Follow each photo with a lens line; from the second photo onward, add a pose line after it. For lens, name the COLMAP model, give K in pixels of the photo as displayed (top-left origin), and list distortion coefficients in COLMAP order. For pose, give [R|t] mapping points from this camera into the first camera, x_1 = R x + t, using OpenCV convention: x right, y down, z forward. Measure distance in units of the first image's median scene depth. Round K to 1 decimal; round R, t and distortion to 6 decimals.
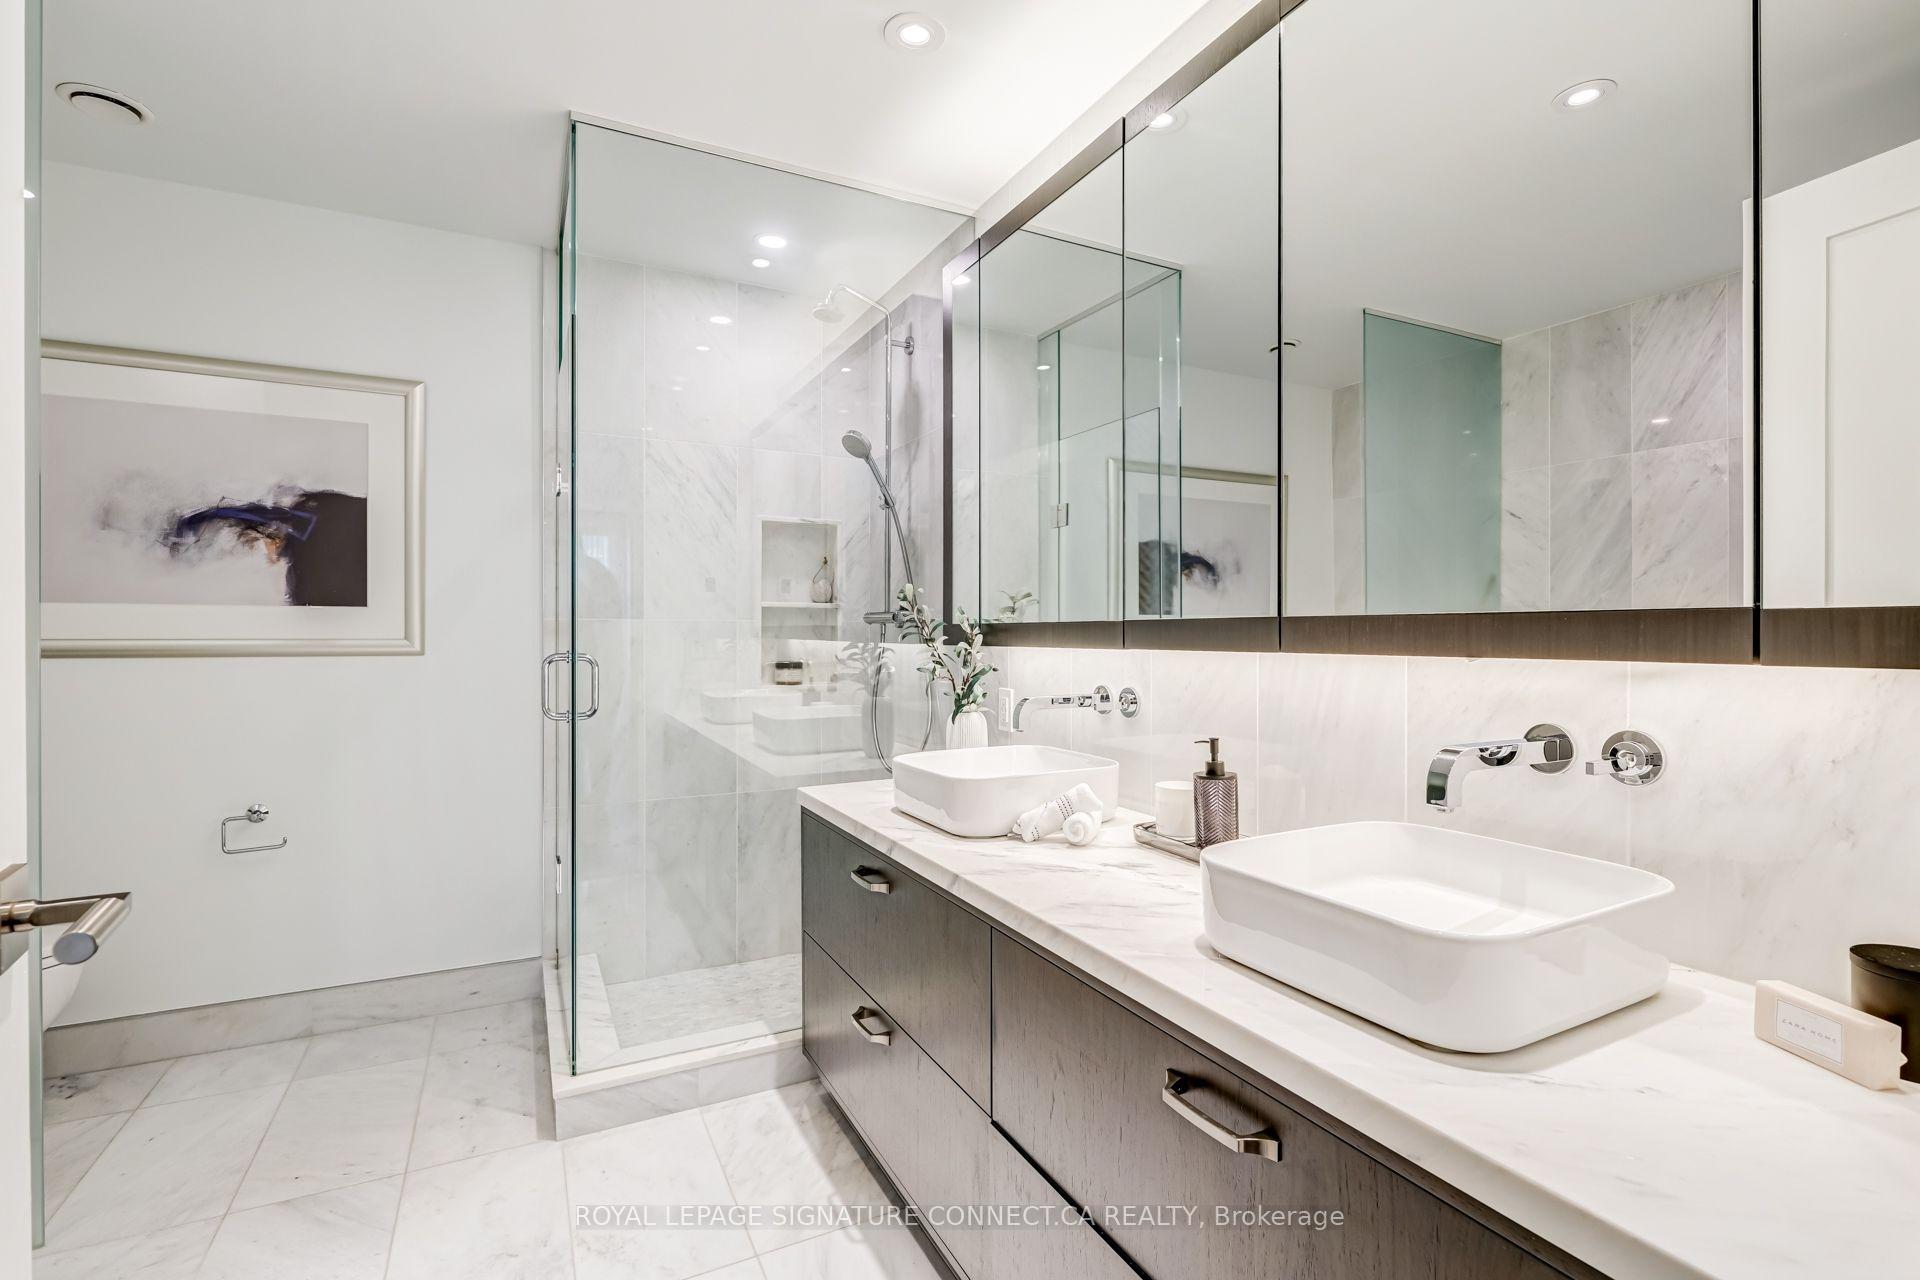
lens RADIAL K [[866.0, 0, 962.1], [0, 866.0, 627.0], [0, 0, 1]] dist [-0.001693, -0.000785]
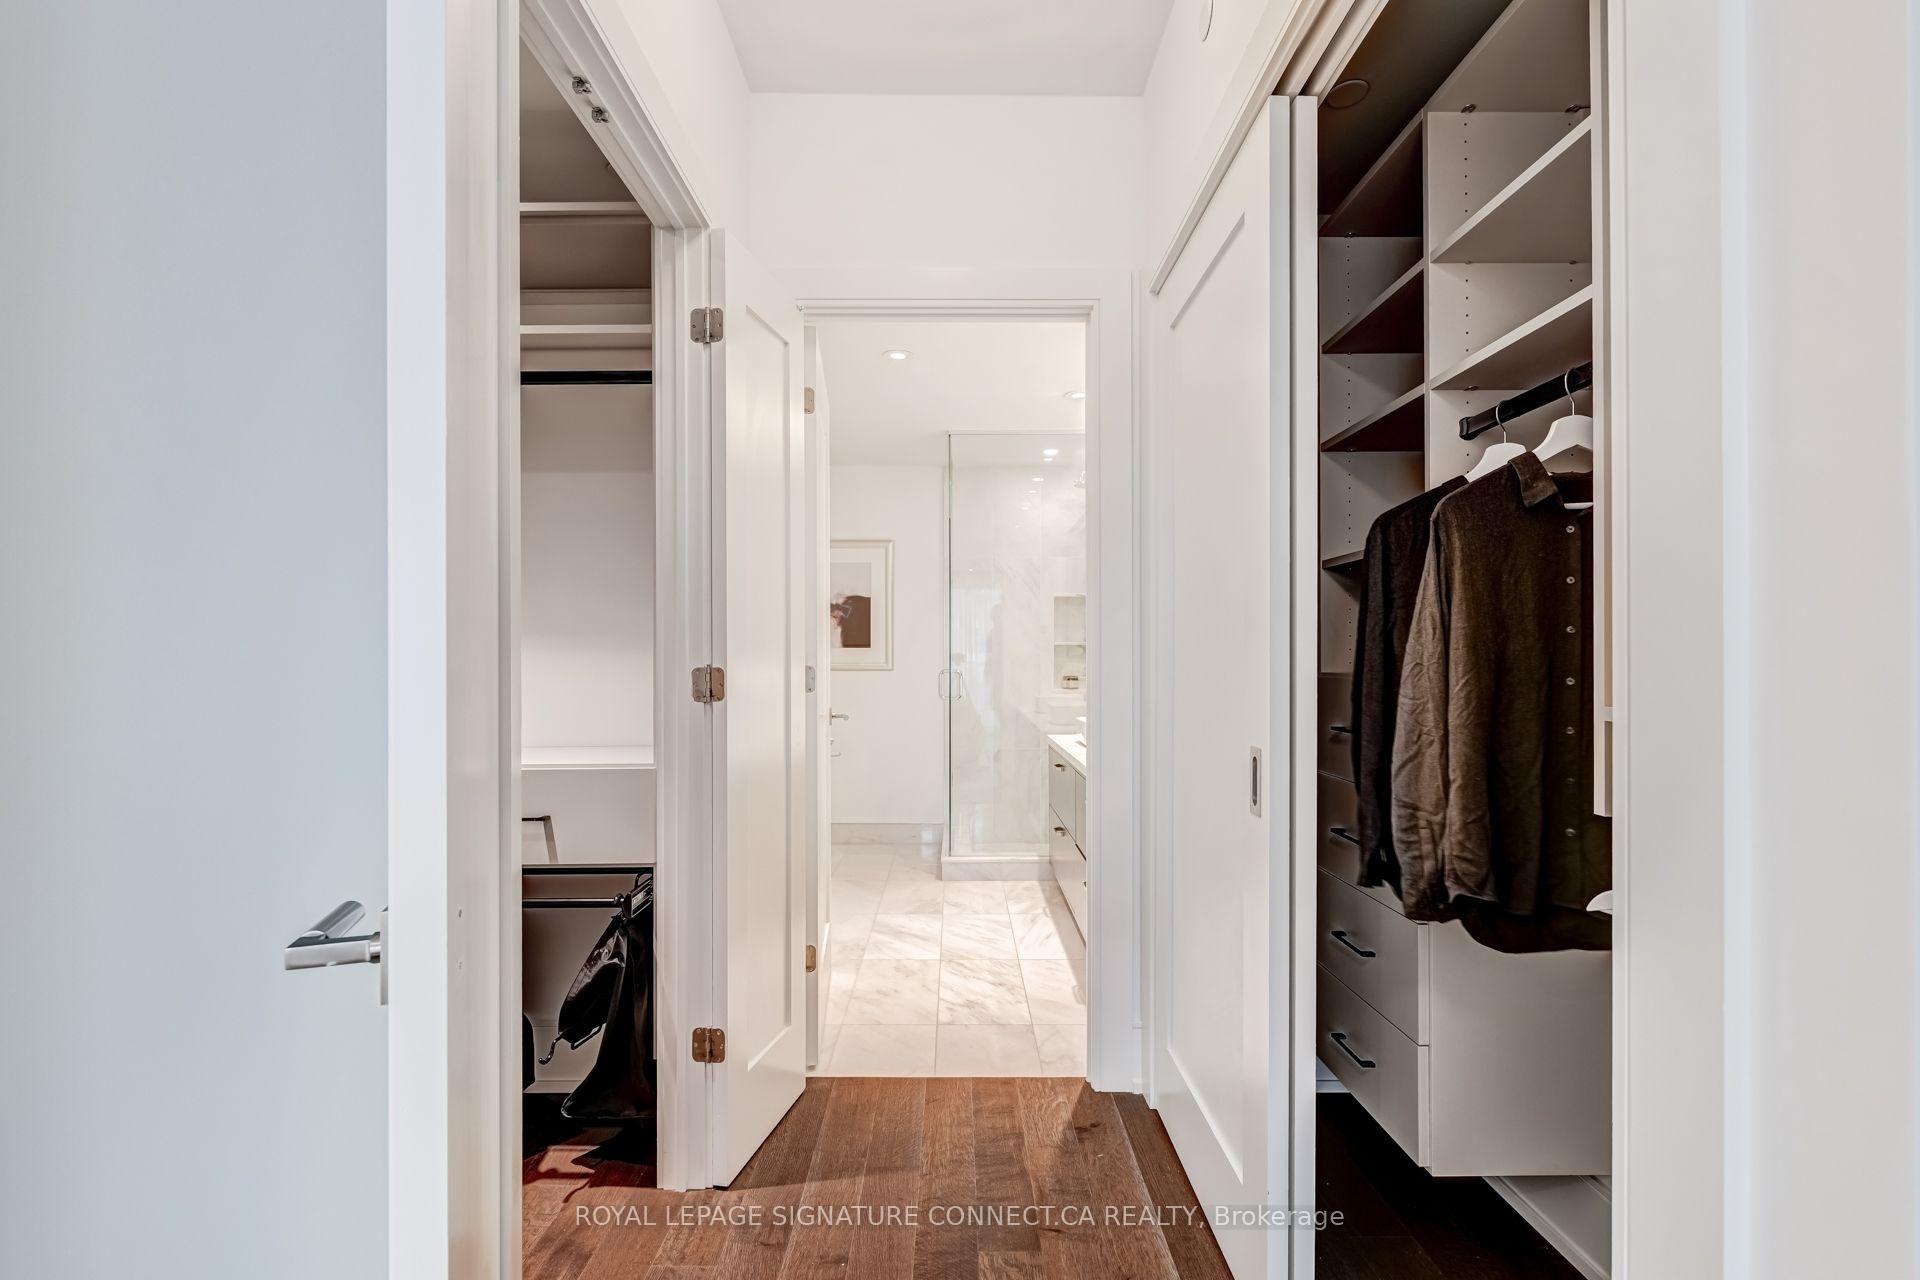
lens RADIAL K [[857.5, 0, 956.9], [0, 857.5, 633.0], [0, 0, 1]] dist [0.002033, 0.000123]
pose [[0.886185, -0.012007, -0.463177, 0.488357], [0.003438, 0.999807, -0.019341, -0.017519], [0.463320, 0.015548, 0.886055, -0.786805]]
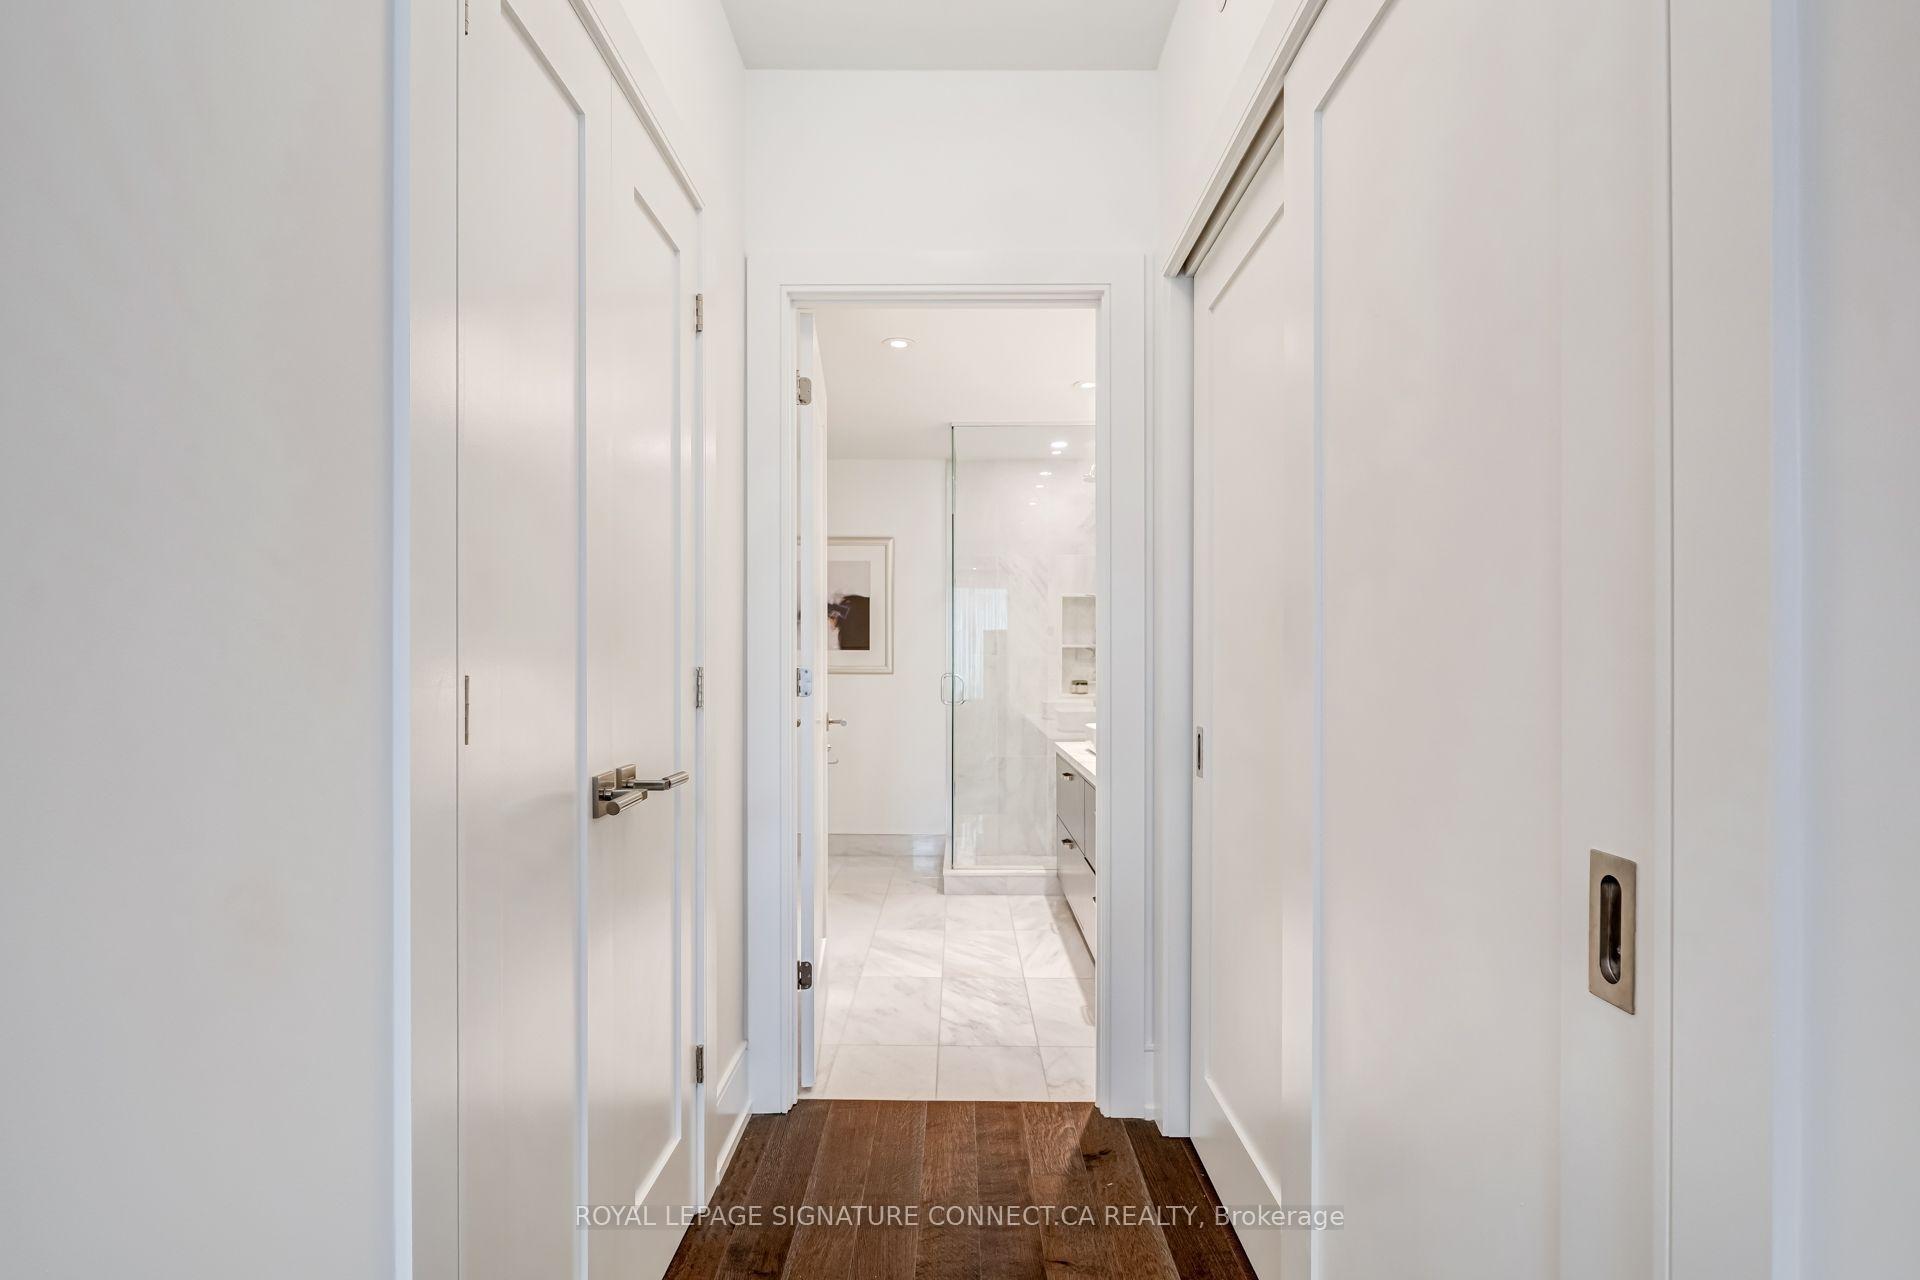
lens RADIAL K [[889.7, 0, 960.0], [0, 889.7, 640.0], [0, 0, 1]] dist [-0.008010, -0.000058]
pose [[0.886014, -0.007877, -0.463592, 0.477642], [0.001908, 0.999909, -0.013343, -0.018149], [0.463655, 0.010937, 0.885948, -0.764948]]
